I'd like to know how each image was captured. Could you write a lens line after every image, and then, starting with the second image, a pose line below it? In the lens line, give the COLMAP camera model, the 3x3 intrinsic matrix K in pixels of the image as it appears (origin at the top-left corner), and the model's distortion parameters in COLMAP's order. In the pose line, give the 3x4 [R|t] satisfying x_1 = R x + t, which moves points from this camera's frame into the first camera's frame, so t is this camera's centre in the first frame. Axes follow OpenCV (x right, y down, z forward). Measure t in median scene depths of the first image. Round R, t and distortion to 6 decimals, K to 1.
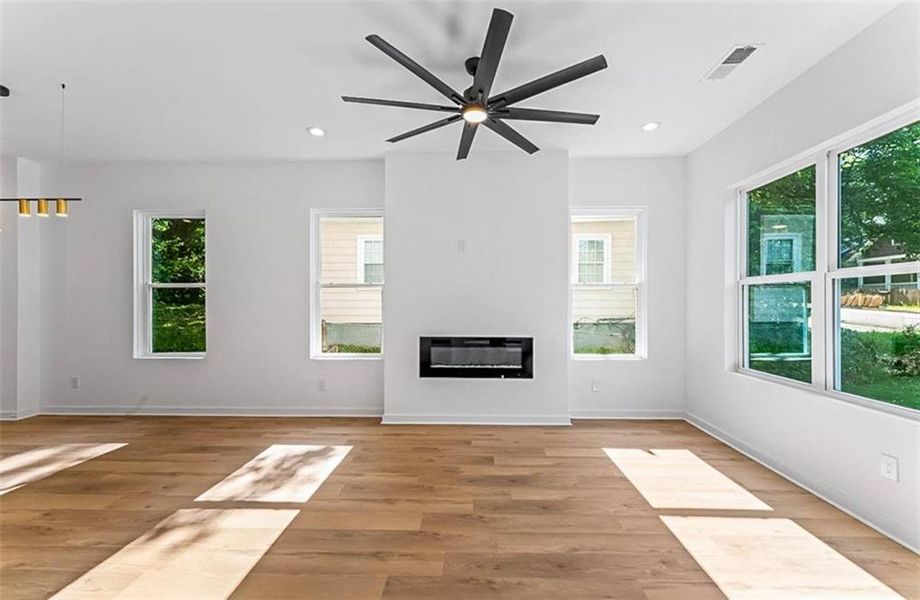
lens RADIAL K [[374.1, 0, 465.9], [0, 374.1, 302.8], [0, 0, 1]] dist [-0.000294, 0.000088]
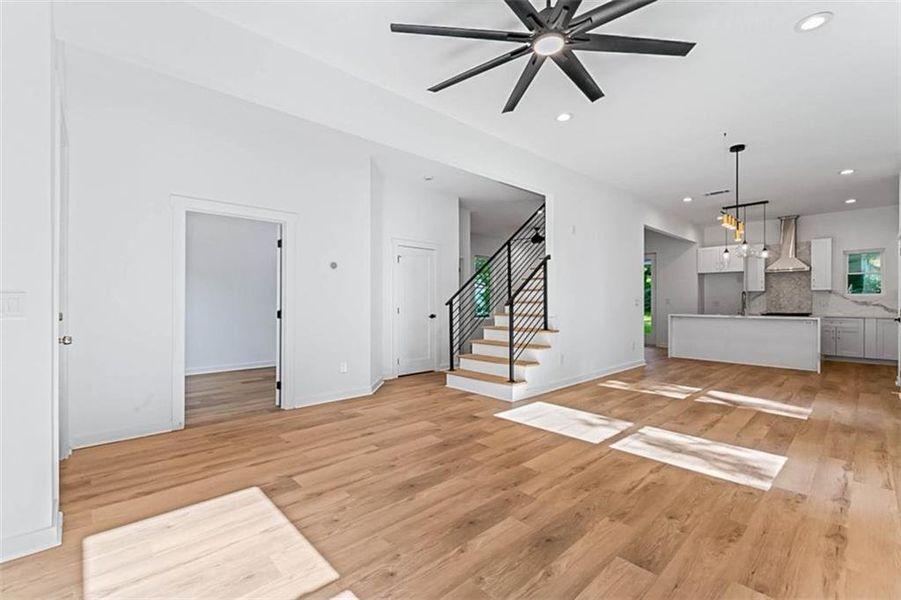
lens RADIAL K [[390.3, 0, 449.0], [0, 390.3, 302.3], [0, 0, 1]] dist [0.000706, -0.000068]
pose [[-0.715783, 0.002358, -0.698319, 0.702902], [0.000502, 0.999996, 0.002863, 0.056354], [0.698323, 0.001699, -0.715781, 1.321771]]
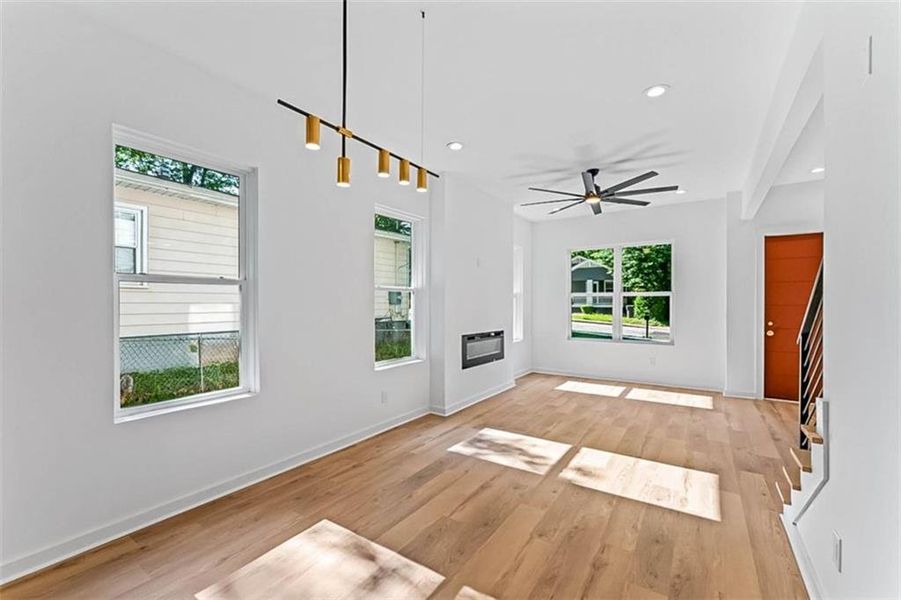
lens RADIAL K [[376.3, 0, 448.3], [0, 376.3, 304.7], [0, 0, 1]] dist [-0.001005, -0.000085]
pose [[0.539462, -0.002197, 0.842007, -1.659116], [0.002874, 0.999996, 0.000768, -0.012036], [-0.842005, 0.002006, 0.539466, 0.558781]]
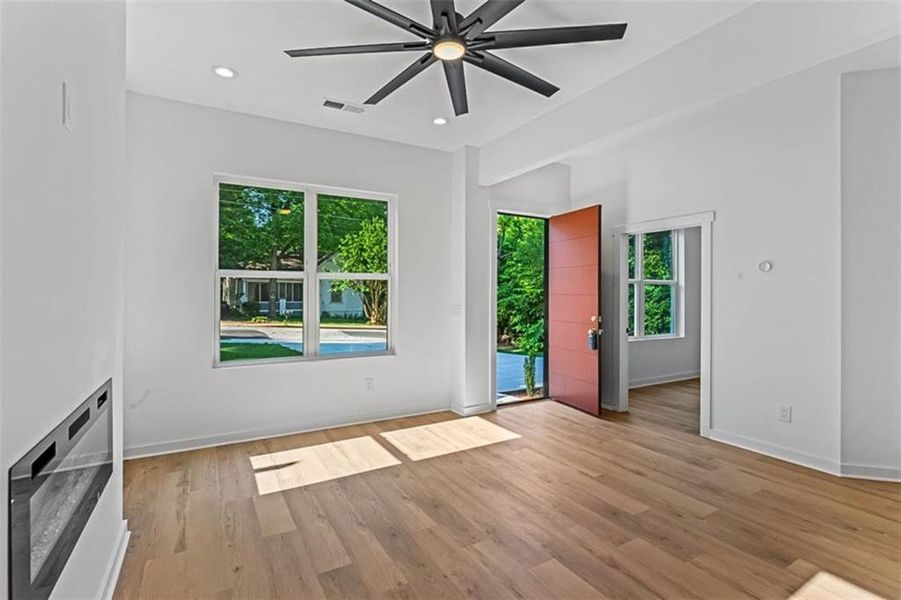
lens RADIAL K [[433.4, 0, 450.1], [0, 433.4, 290.4], [0, 0, 1]] dist [0.000493, 0.000097]
pose [[-0.522268, 0.001911, 0.852779, -0.654414], [-0.001318, 0.999994, -0.003048, -0.012887], [-0.852781, -0.002716, -0.522262, 1.315856]]
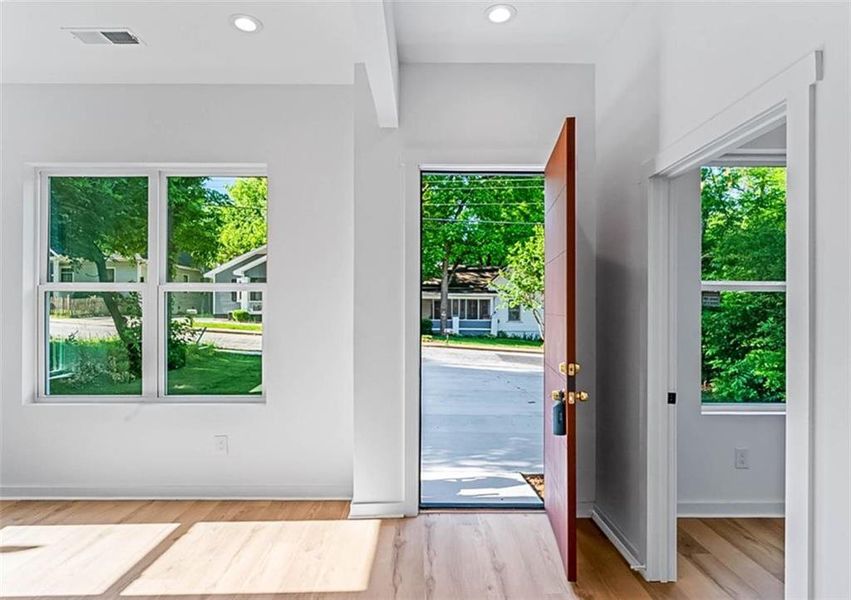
lens RADIAL K [[482.1, 0, 424.0], [0, 482.1, 308.5], [0, 0, 1]] dist [0.000161, 0.000245]
pose [[-0.030534, -0.000061, 0.999534, -0.378979], [-0.000486, 1.000000, 0.000046, -0.014633], [-0.999534, -0.000484, -0.030534, 0.272594]]
